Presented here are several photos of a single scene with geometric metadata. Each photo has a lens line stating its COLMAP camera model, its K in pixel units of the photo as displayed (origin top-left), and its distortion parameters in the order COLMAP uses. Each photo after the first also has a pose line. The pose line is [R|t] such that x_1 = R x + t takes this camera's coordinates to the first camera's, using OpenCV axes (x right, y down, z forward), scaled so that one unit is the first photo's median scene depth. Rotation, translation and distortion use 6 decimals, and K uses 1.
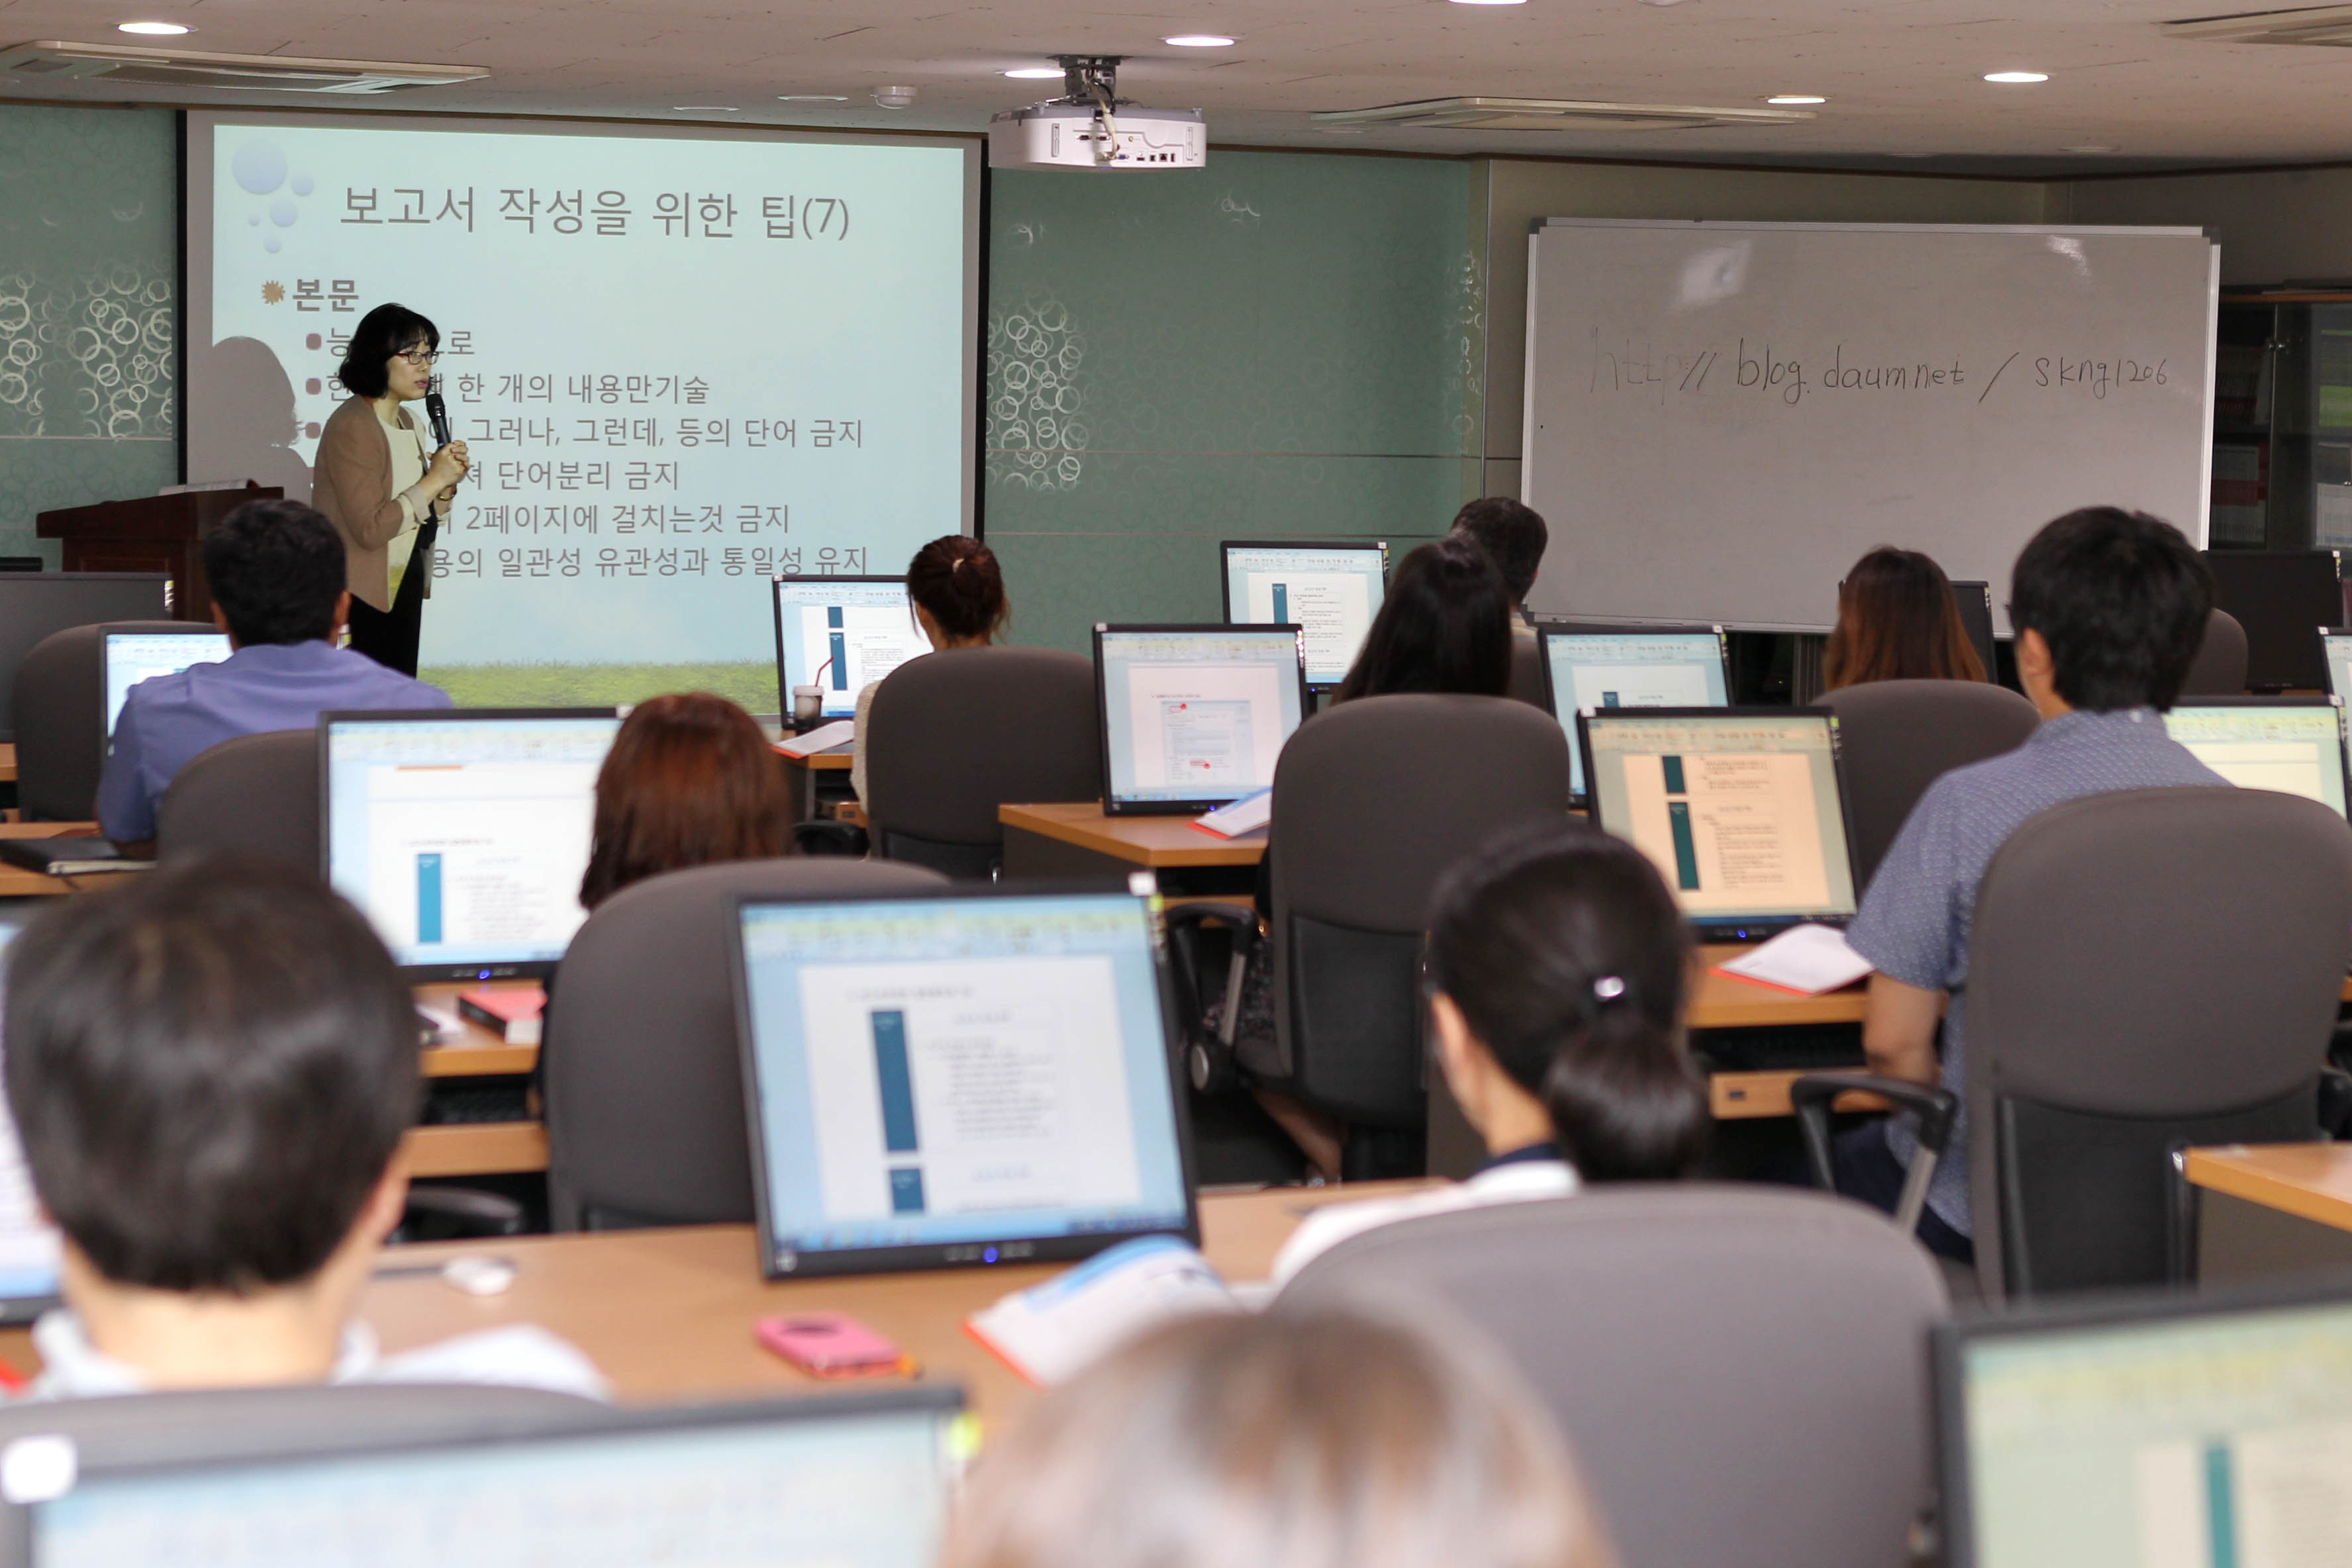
lens RADIAL K [[4183.4, 0, 1175.7], [0, 4183.4, 781.7], [0, 0, 1]] dist [-0.130052, 0.000000]
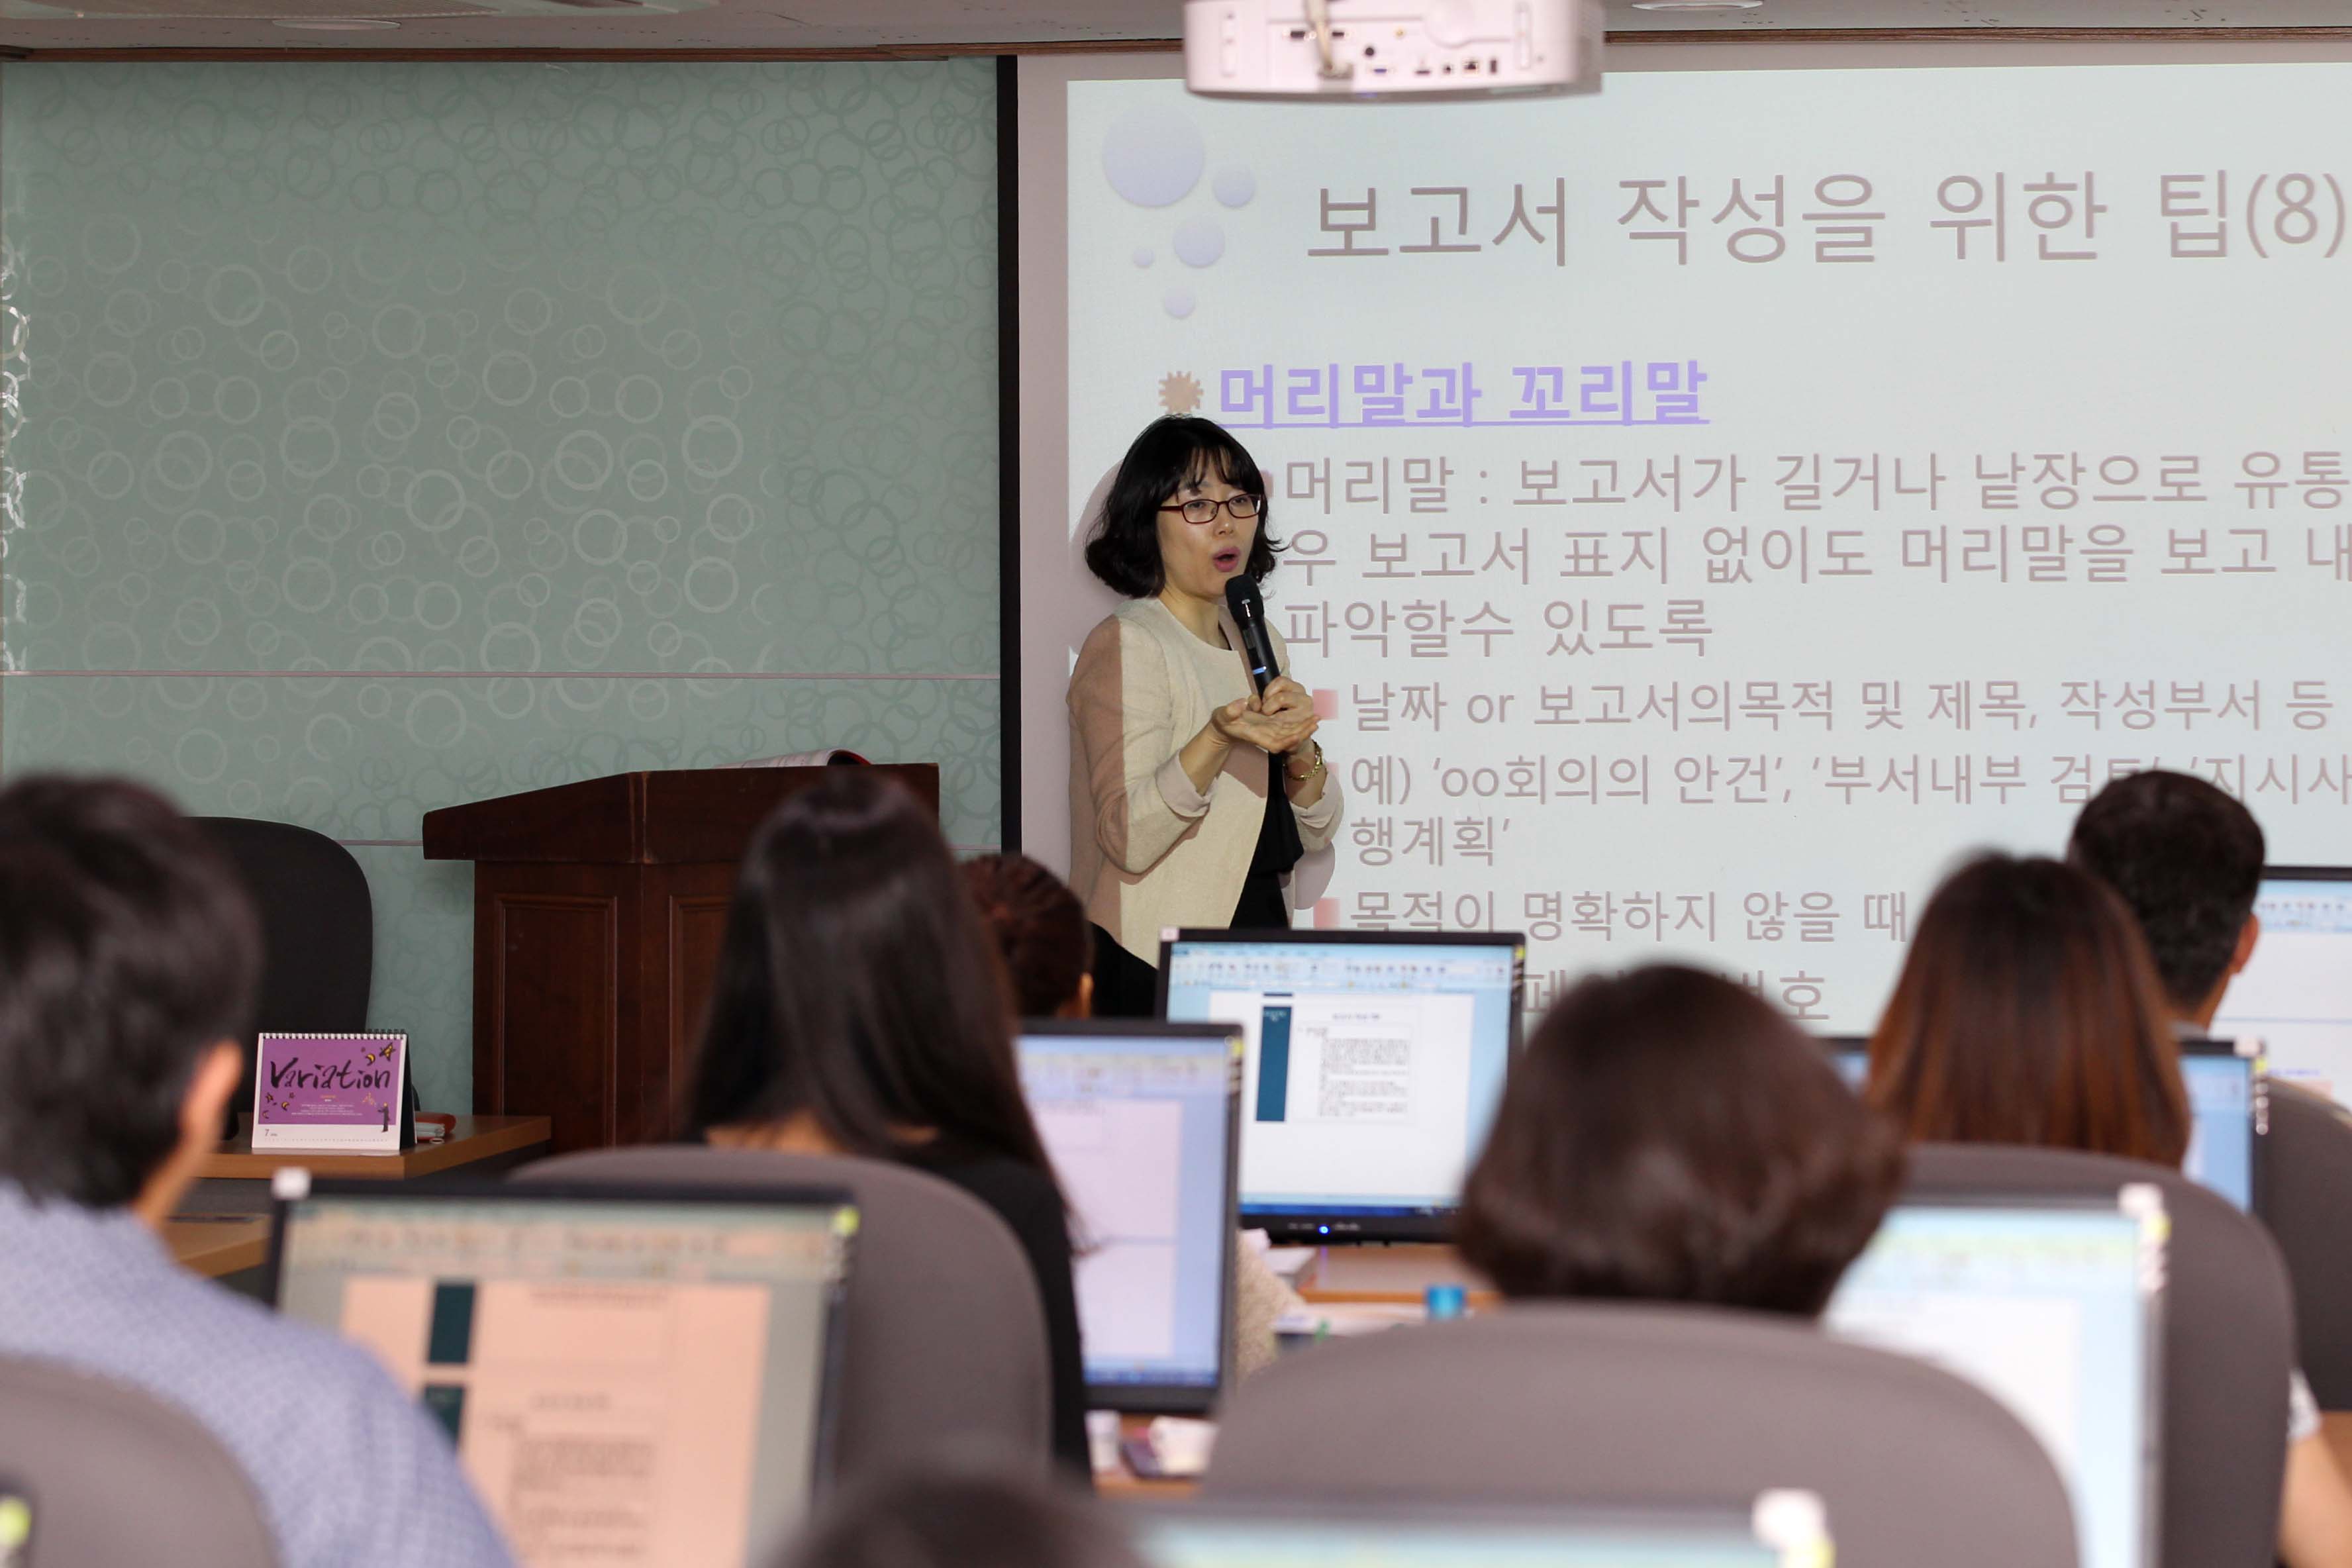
lens RADIAL K [[8364.8, 0, 1176.1], [0, 8364.8, 785.1], [0, 0, 1]] dist [-0.360075, 0.000000]
pose [[0.840469, -0.007247, -0.541811, 0.347214], [-0.031959, 0.997507, -0.062918, -0.002755], [0.540916, 0.070196, 0.838142, 0.121362]]
